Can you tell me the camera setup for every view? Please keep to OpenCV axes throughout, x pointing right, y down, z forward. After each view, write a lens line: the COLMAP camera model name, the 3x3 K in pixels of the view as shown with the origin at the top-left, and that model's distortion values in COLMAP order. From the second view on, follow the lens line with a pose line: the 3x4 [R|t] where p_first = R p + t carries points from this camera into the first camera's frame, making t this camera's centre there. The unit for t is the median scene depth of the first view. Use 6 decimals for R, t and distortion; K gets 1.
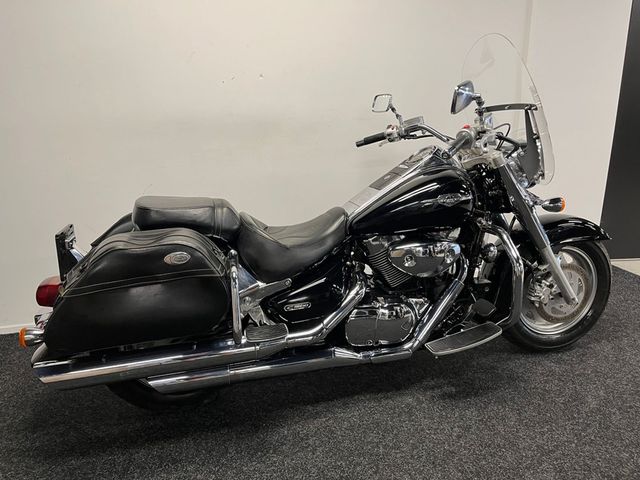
lens RADIAL K [[481.7, 0, 320.0], [0, 481.7, 240.0], [0, 0, 1]] dist [0.006356, 0.001269]
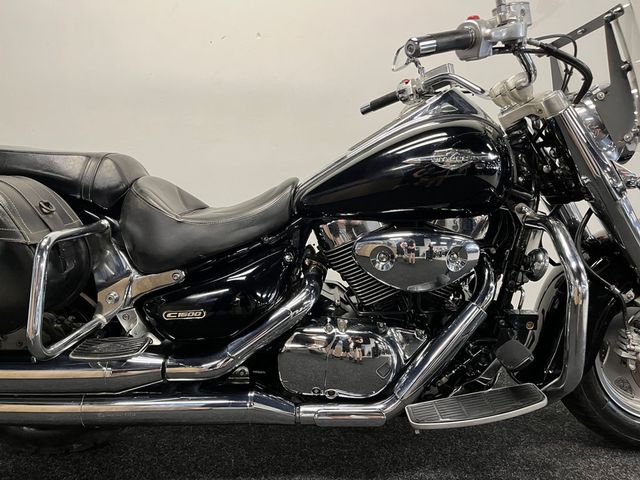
lens RADIAL K [[481.0, 0, 320.0], [0, 481.0, 240.0], [0, 0, 1]] dist [0.064752, -0.104020]
pose [[0.969439, 0.059711, -0.237956, 0.237032], [-0.082947, 0.992585, -0.088856, 0.073288], [0.230886, 0.105878, 0.967203, 0.367955]]
